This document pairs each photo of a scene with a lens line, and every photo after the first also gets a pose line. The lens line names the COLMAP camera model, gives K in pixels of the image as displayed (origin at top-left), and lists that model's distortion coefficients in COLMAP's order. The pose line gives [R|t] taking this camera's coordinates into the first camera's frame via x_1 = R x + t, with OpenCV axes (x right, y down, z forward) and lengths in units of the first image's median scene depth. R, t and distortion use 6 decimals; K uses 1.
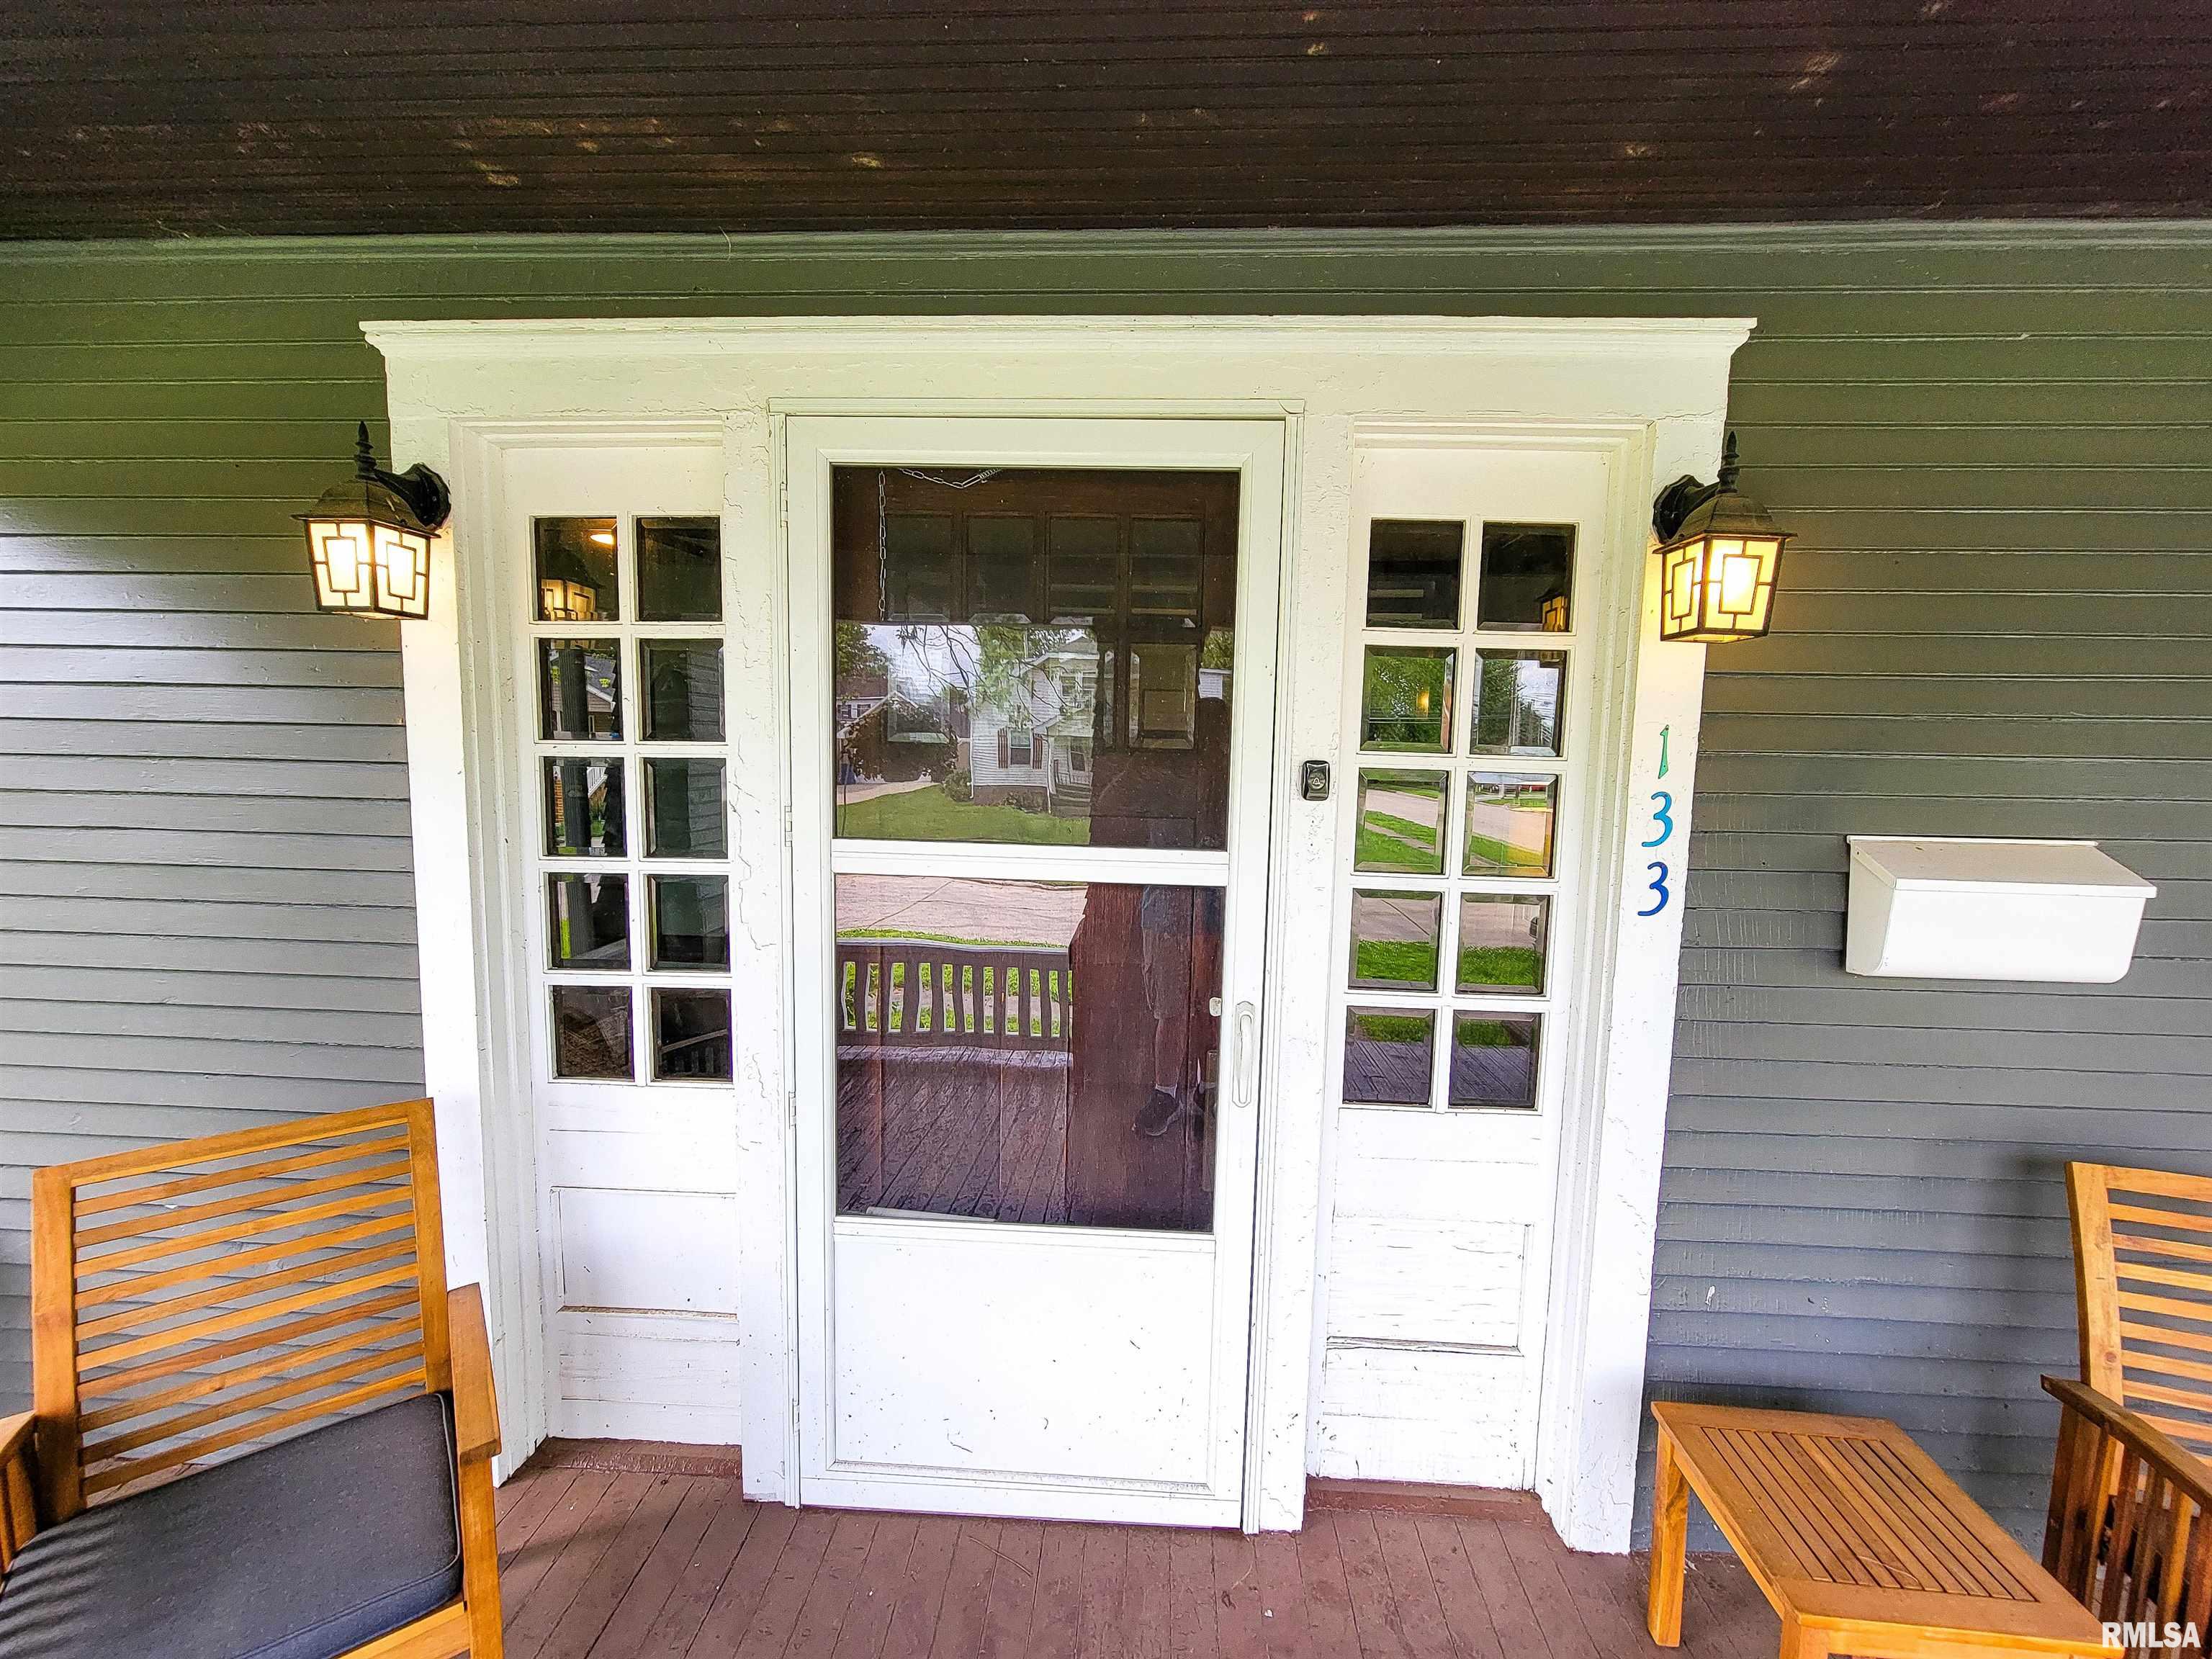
lens RADIAL K [[927.9, 0, 1108.4], [0, 927.9, 846.0], [0, 0, 1]] dist [-0.001748, -0.000003]
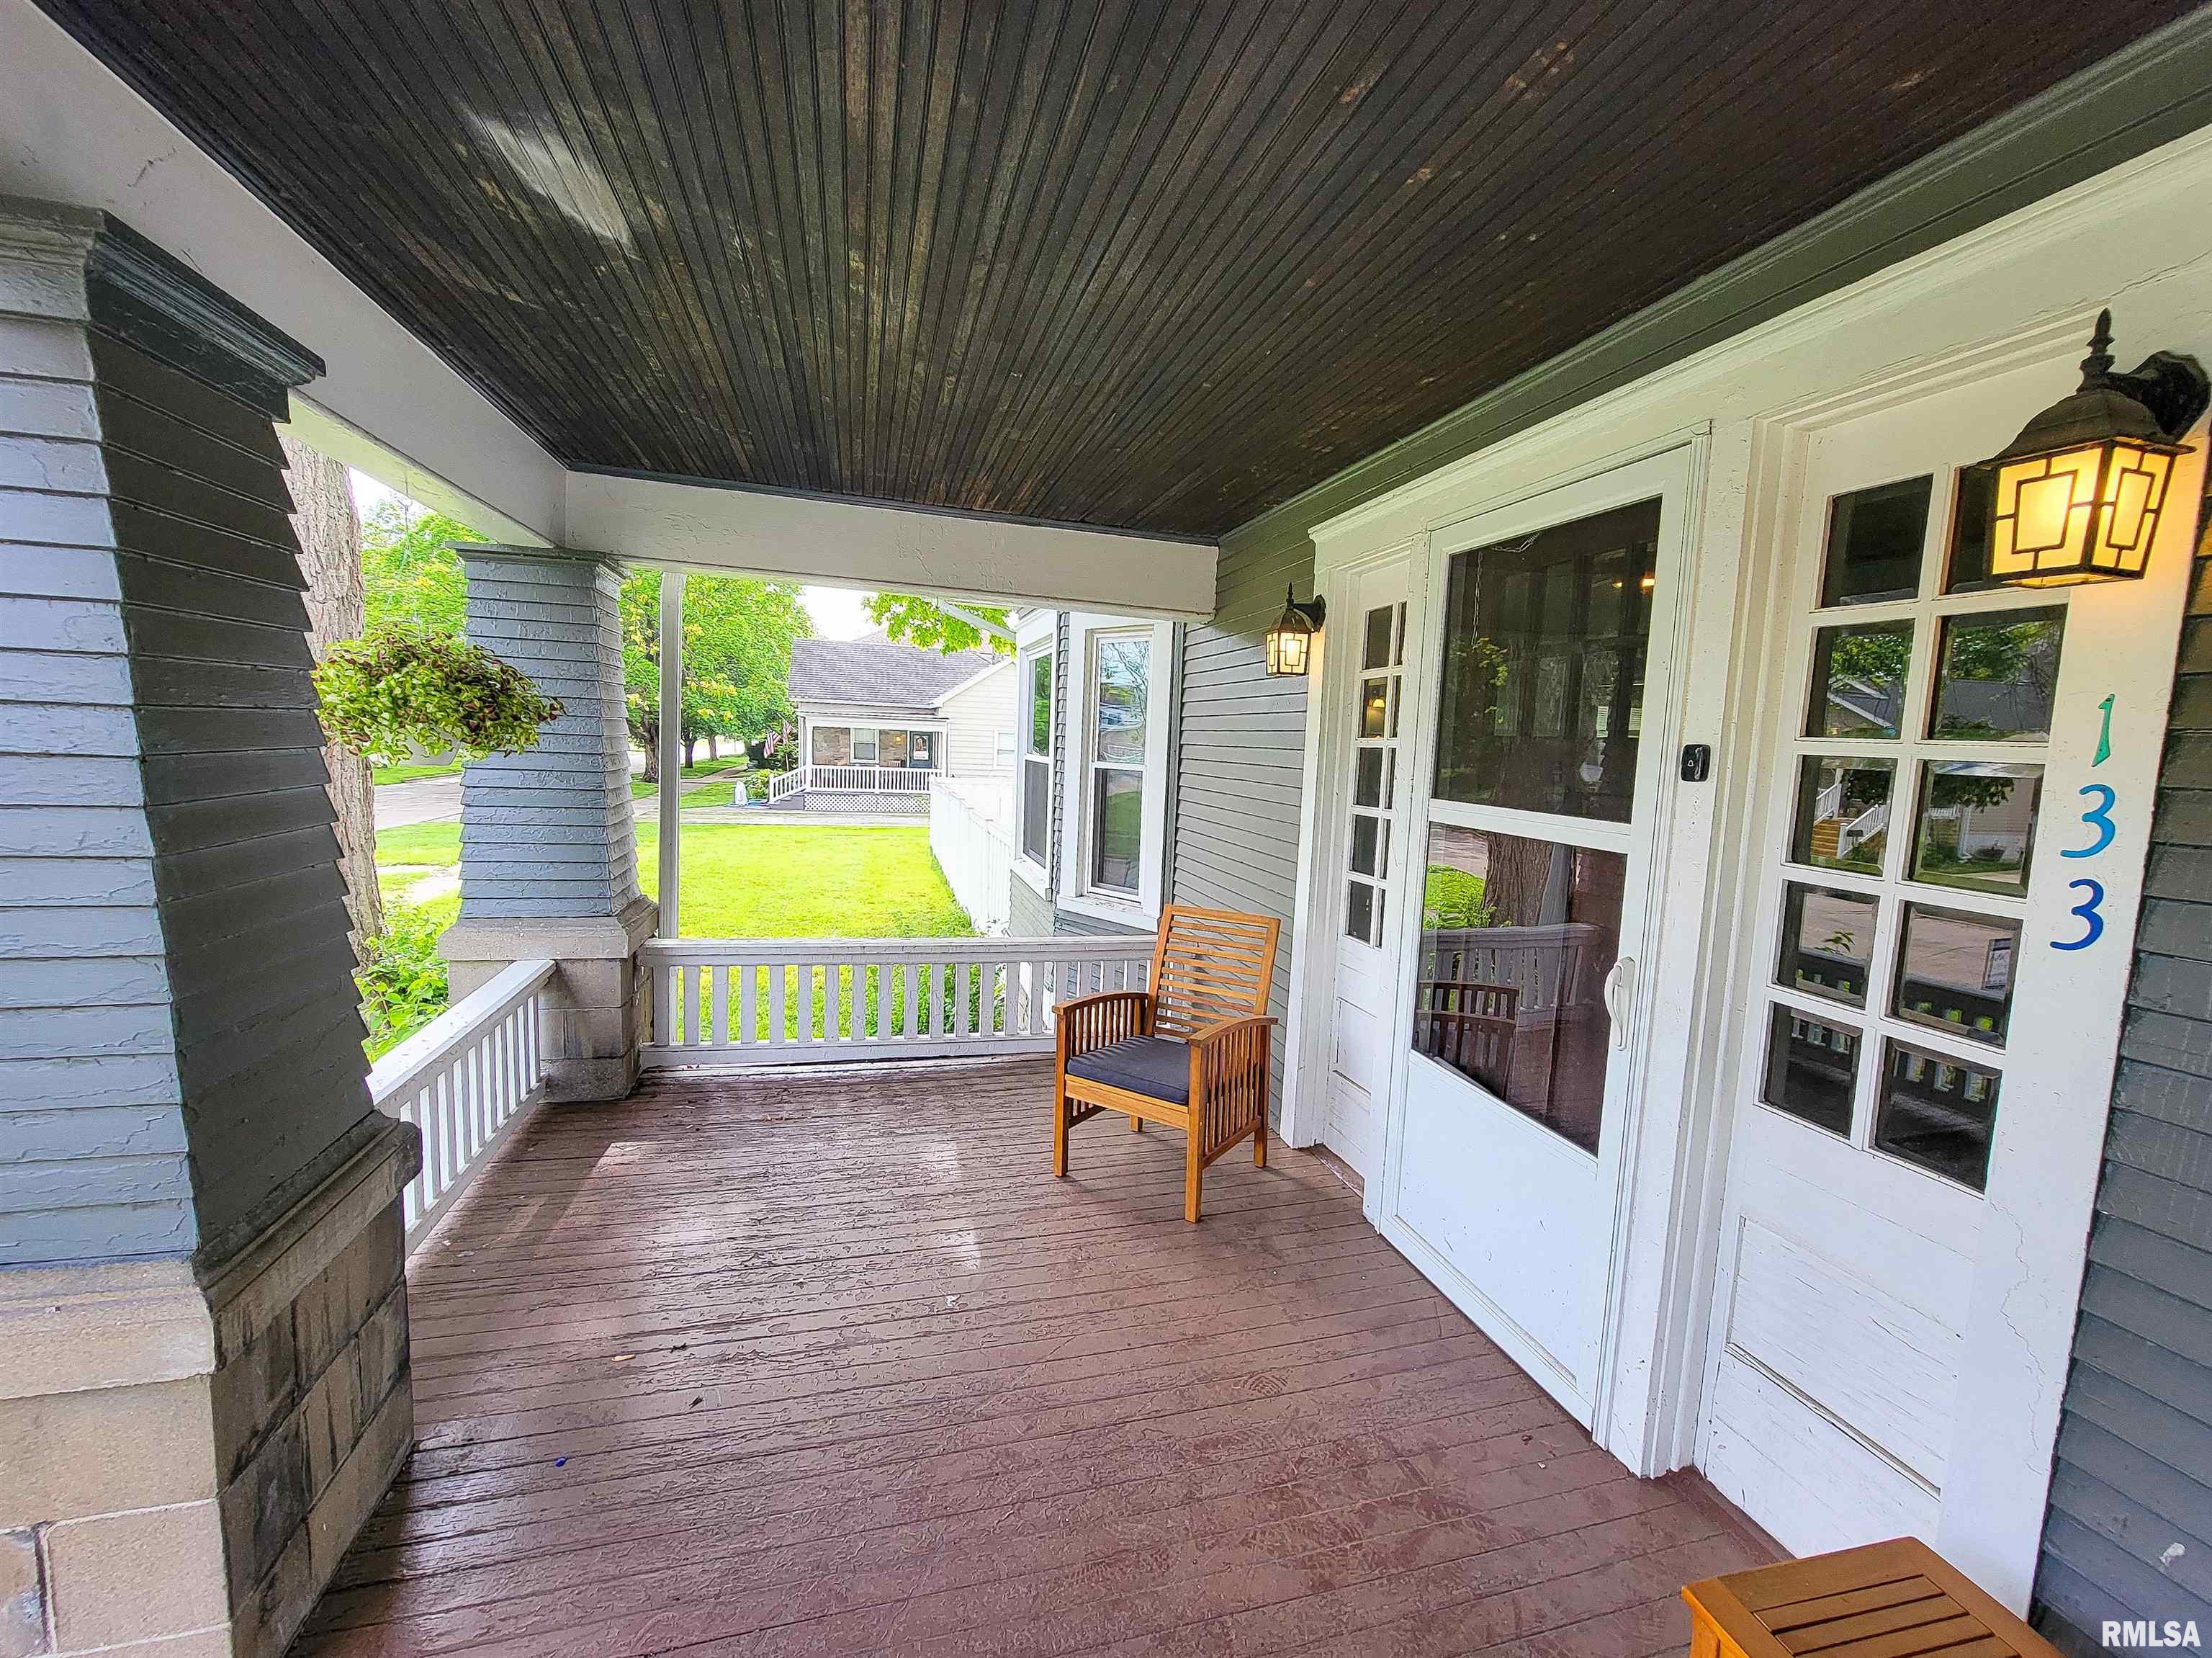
lens RADIAL K [[928.0, 0, 1108.4], [0, 928.0, 845.5], [0, 0, 1]] dist [-0.001748, -0.000003]
pose [[0.304185, 0.099835, -0.947367, 1.026296], [-0.128757, 0.989676, 0.062951, 0.043522], [0.943871, 0.102831, 0.313899, 0.024167]]
